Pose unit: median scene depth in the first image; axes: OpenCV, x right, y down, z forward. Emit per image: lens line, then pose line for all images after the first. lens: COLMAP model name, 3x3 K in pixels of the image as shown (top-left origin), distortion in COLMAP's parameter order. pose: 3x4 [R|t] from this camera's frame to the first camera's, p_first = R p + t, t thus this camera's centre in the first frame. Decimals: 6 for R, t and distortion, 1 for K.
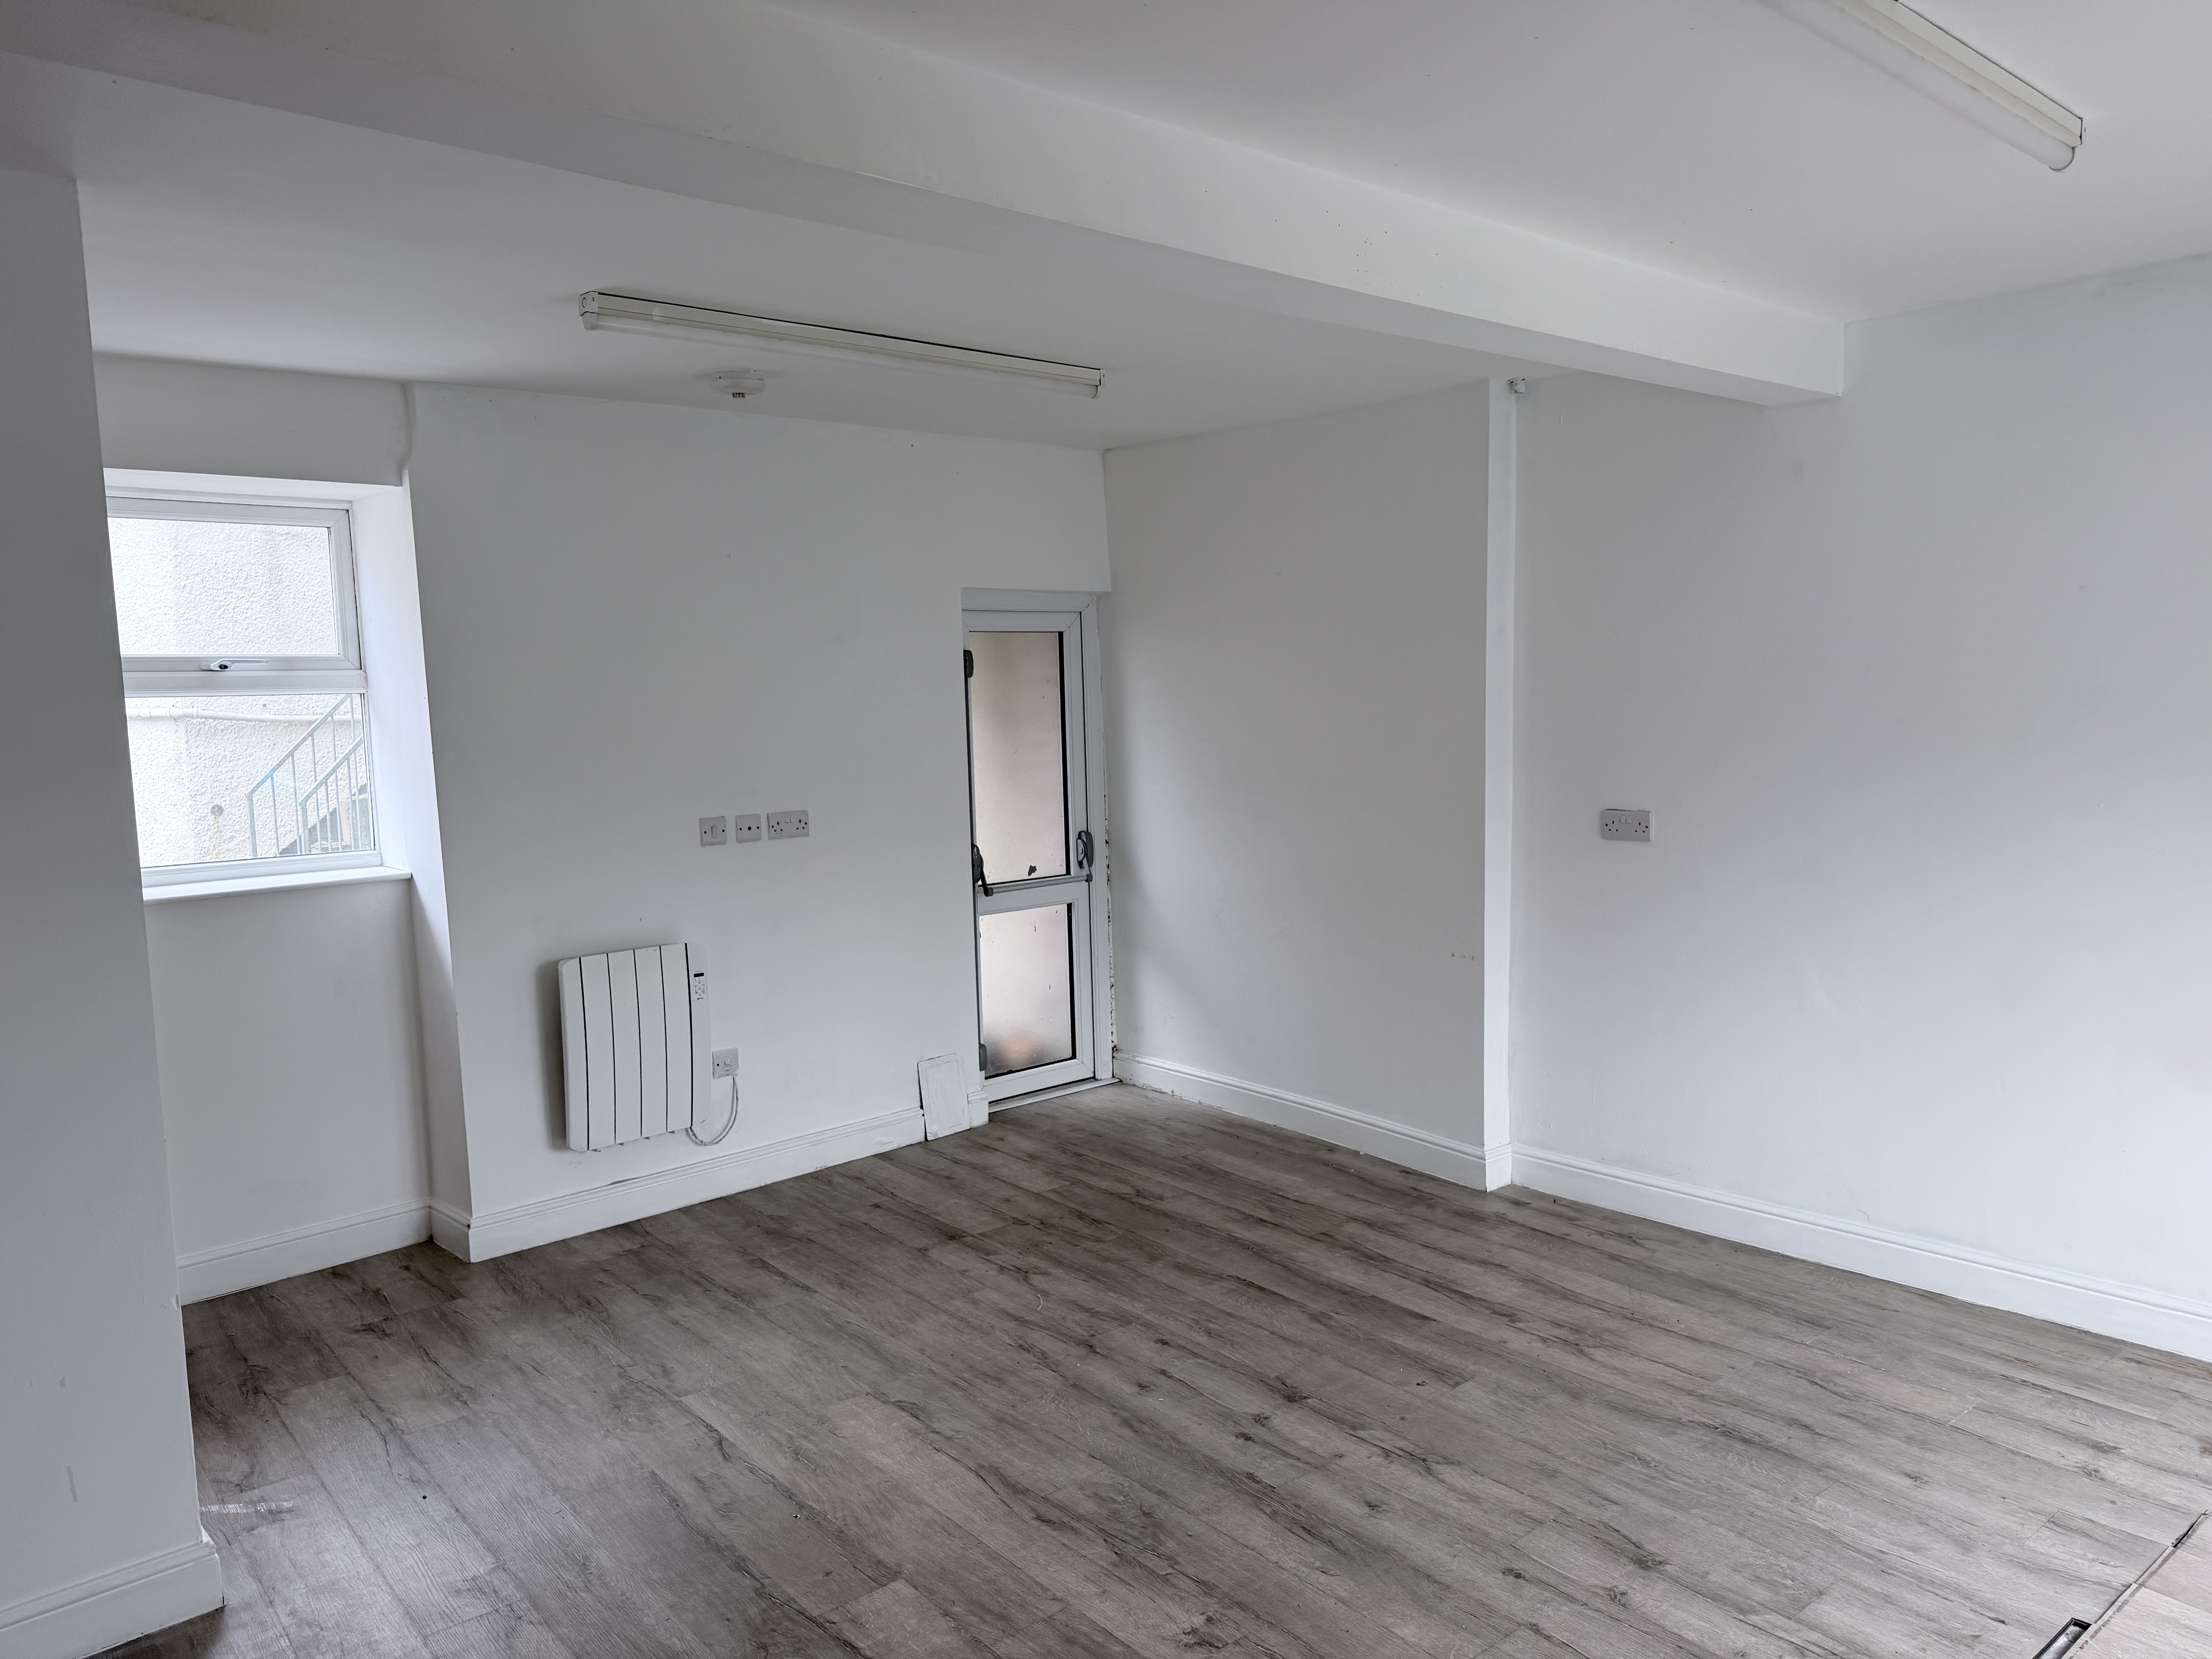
lens RADIAL K [[1580.4, 0, 1101.4], [0, 1580.4, 834.7], [0, 0, 1]] dist [0.068522, -0.036305]
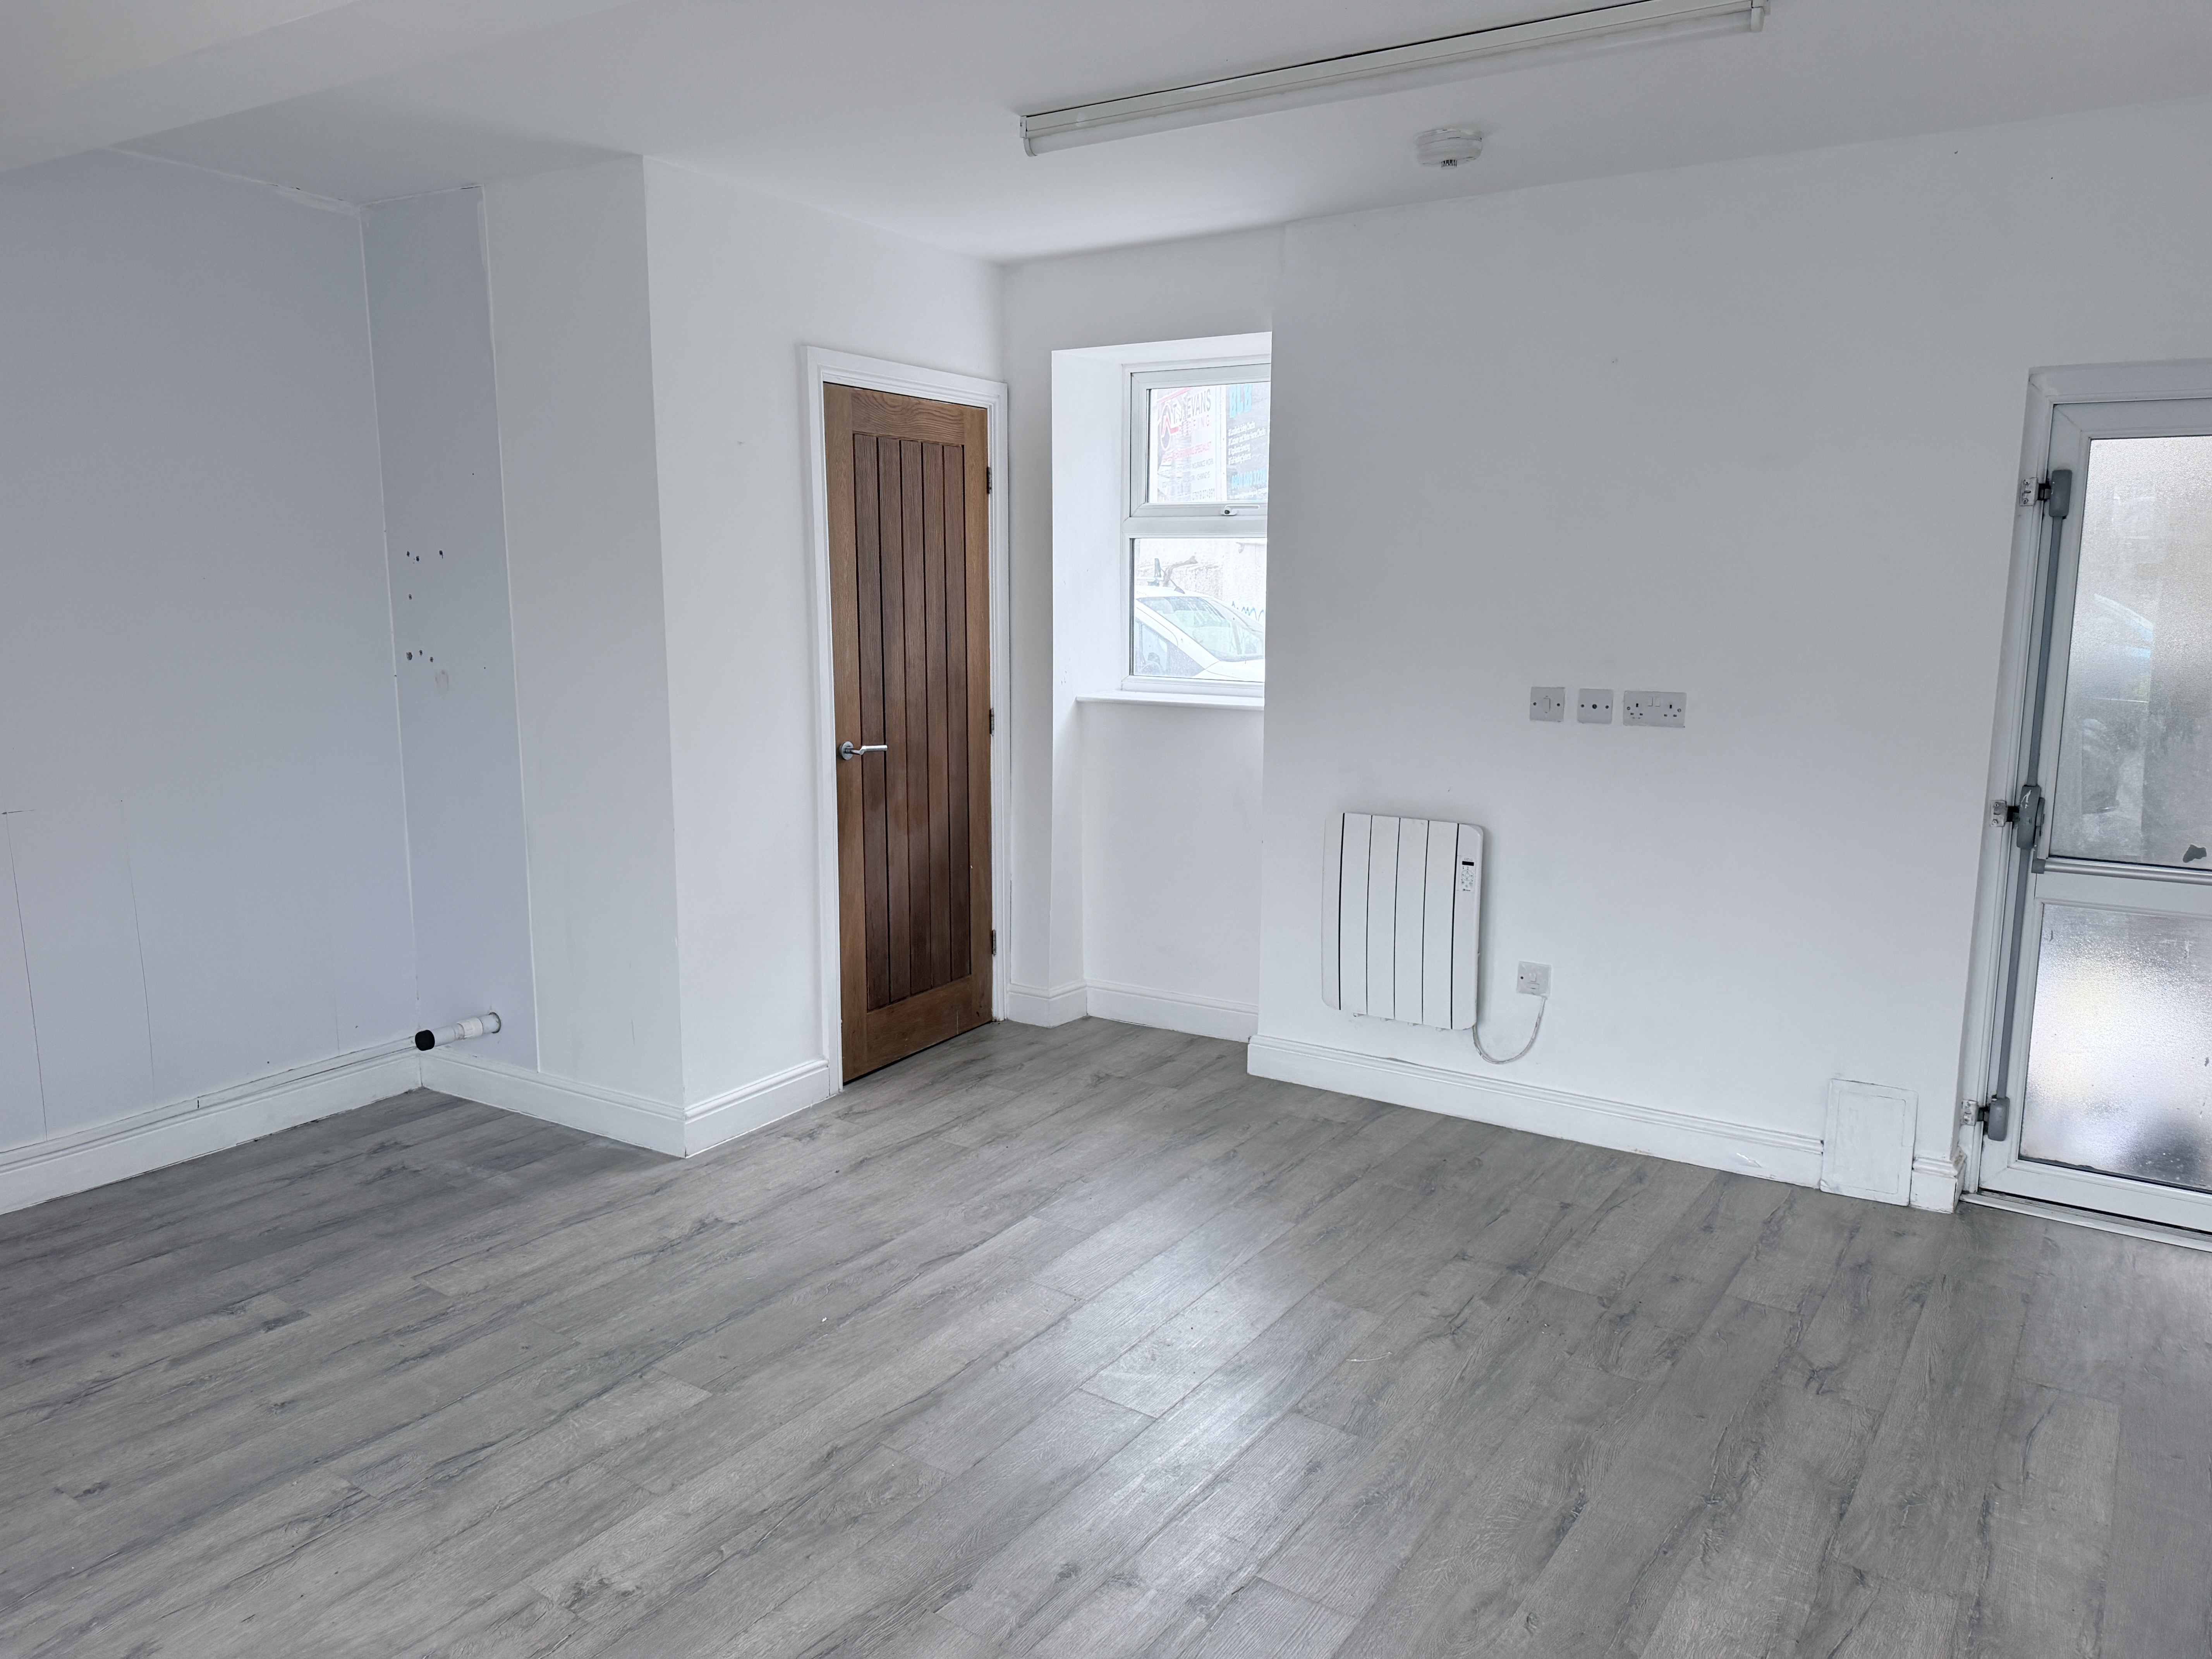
lens RADIAL K [[1580.4, 0, 1101.6], [0, 1580.4, 815.6], [0, 0, 1]] dist [0.068522, -0.036305]
pose [[0.265835, 0.180756, -0.946921, 0.522300], [-0.108156, 0.981655, 0.157023, -0.052927], [0.957932, 0.060673, 0.280508, 0.576251]]
